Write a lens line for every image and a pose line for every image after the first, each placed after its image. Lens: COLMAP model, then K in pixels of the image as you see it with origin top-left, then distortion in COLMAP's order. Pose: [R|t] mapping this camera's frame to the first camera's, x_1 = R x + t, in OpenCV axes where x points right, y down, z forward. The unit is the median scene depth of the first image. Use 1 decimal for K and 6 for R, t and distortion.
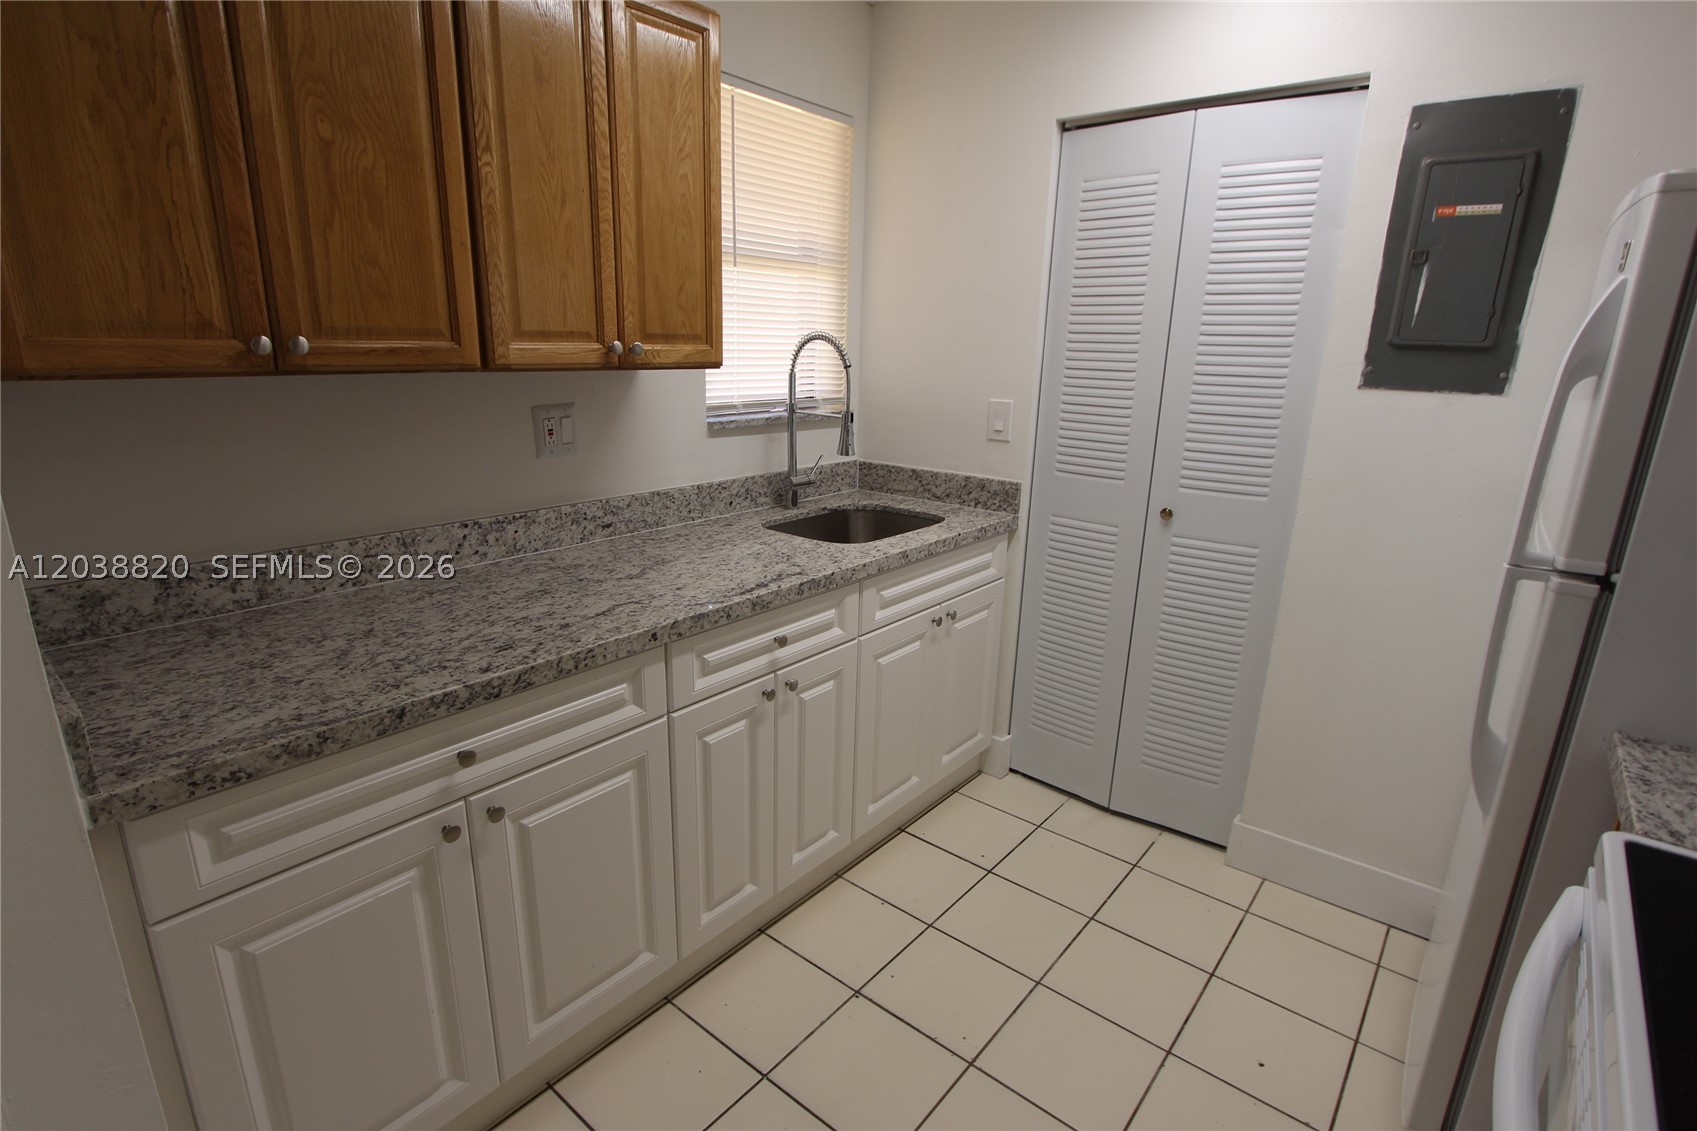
lens RADIAL K [[837.4, 0, 809.2], [0, 837.4, 568.8], [0, 0, 1]] dist [-0.015211, 0.001168]
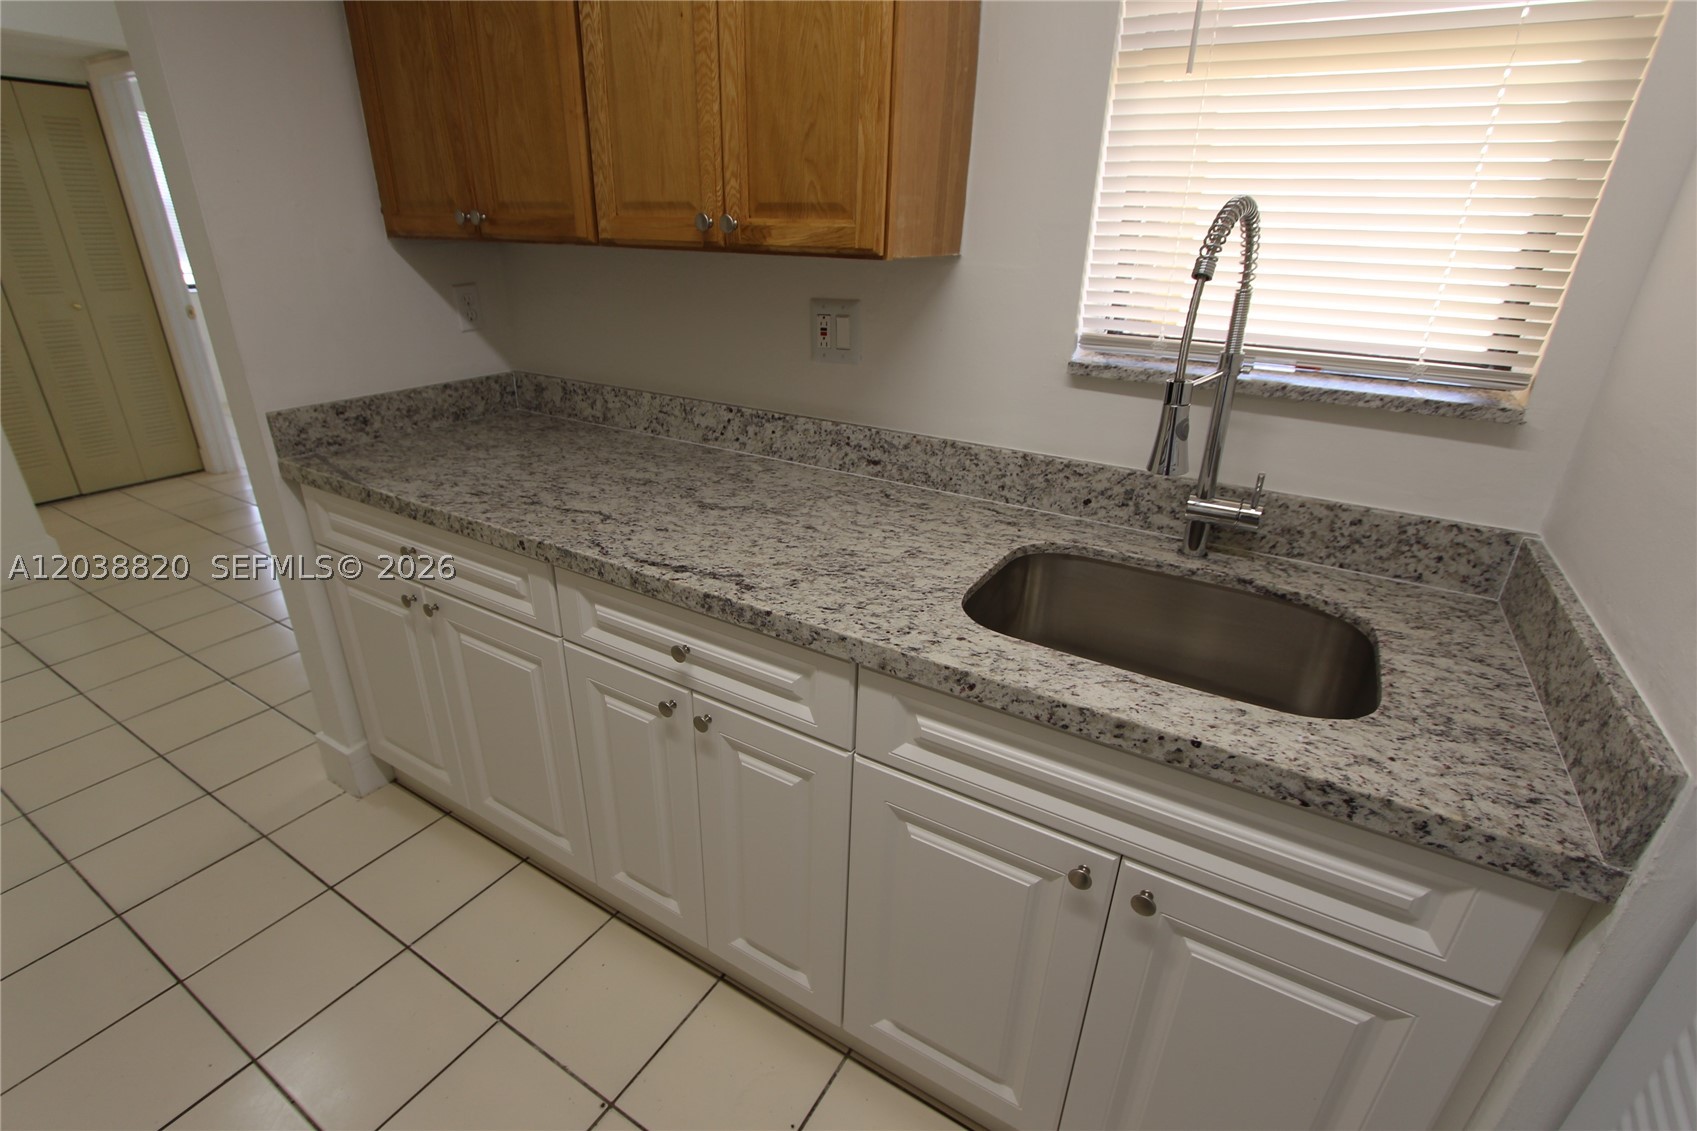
lens RADIAL K [[786.9, 0, 840.3], [0, 786.9, 574.0], [0, 0, 1]] dist [-0.021288, 0.000474]
pose [[0.162280, 0.387323, -0.907550, 0.538561], [-0.277606, 0.900513, 0.334680, -0.222902], [0.946890, 0.197629, 0.253659, 0.899568]]
